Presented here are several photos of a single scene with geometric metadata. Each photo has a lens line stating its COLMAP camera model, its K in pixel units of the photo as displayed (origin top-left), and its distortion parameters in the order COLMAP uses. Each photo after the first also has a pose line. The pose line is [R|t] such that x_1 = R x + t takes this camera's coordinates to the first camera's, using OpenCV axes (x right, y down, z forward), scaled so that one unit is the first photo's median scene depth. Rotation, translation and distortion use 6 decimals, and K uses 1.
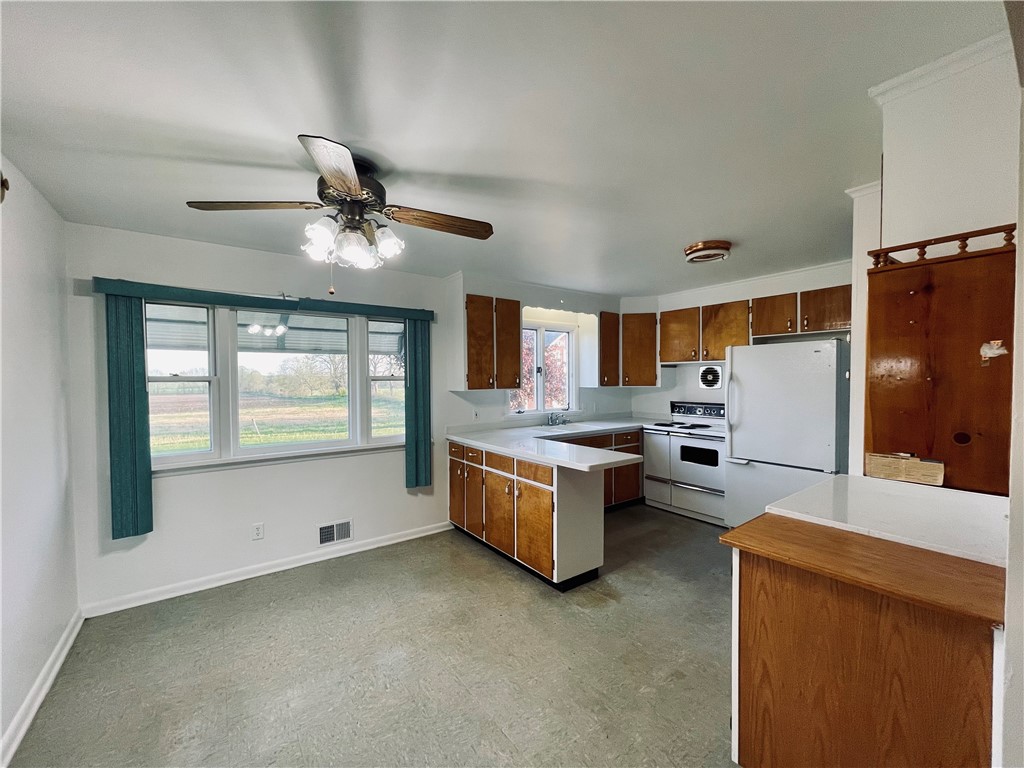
lens RADIAL K [[411.2, 0, 511.5], [0, 411.2, 387.9], [0, 0, 1]] dist [-0.003990, 0.000769]
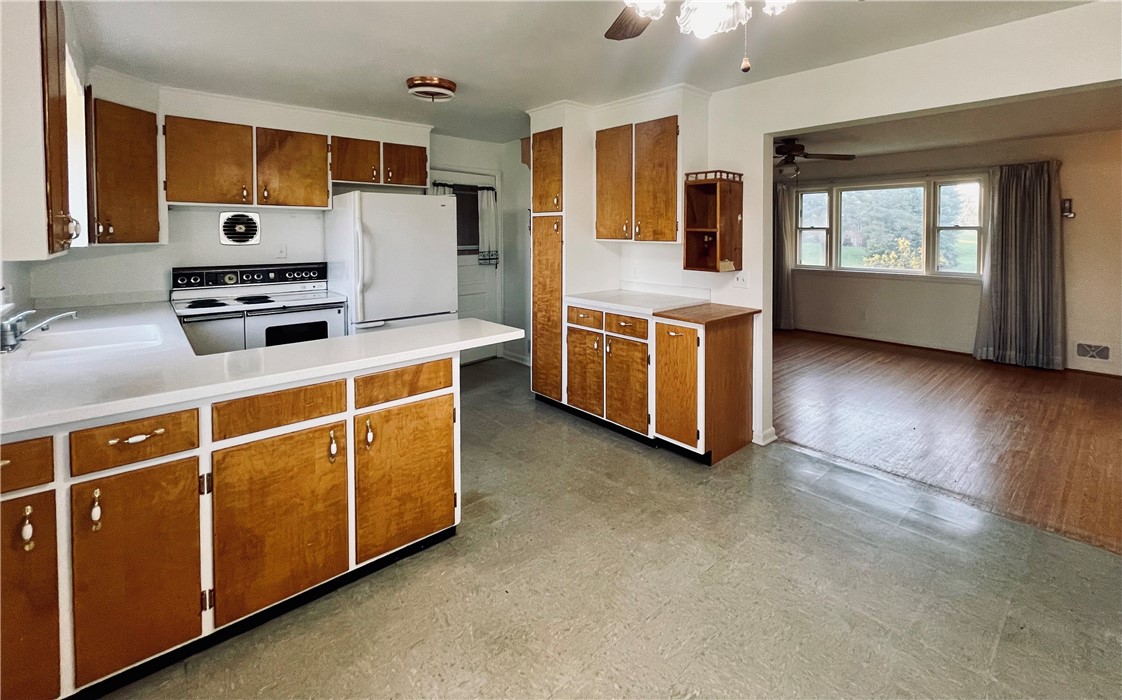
lens RADIAL K [[497.7, 0, 605.1], [0, 497.7, 247.2], [0, 0, 1]] dist [-0.003452, -0.000578]
pose [[-0.128460, -0.022807, 0.991452, -0.454482], [0.023999, 0.999371, 0.026099, -0.001354], [-0.991424, 0.027147, -0.127831, 0.527598]]
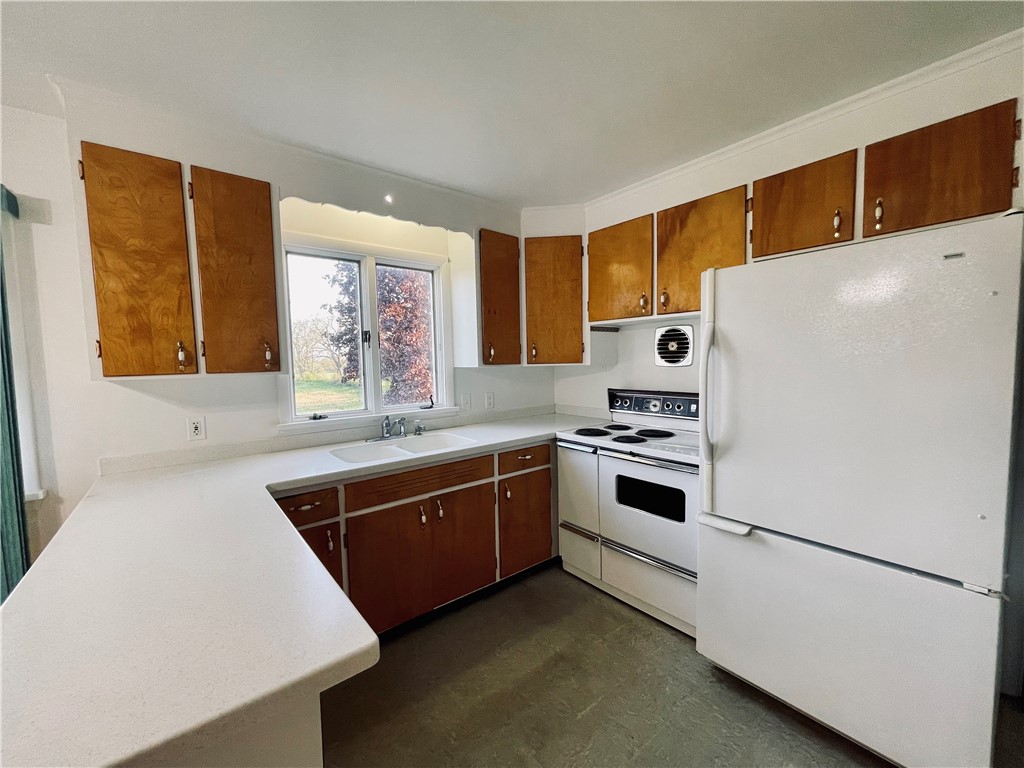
lens RADIAL K [[411.2, 0, 511.8], [0, 411.2, 387.9], [0, 0, 1]] dist [-0.003990, 0.000769]
pose [[0.998236, -0.018183, 0.056521, 0.241584], [0.015624, 0.998847, 0.045391, 0.002705], [-0.057281, -0.044427, 0.997369, 0.470865]]
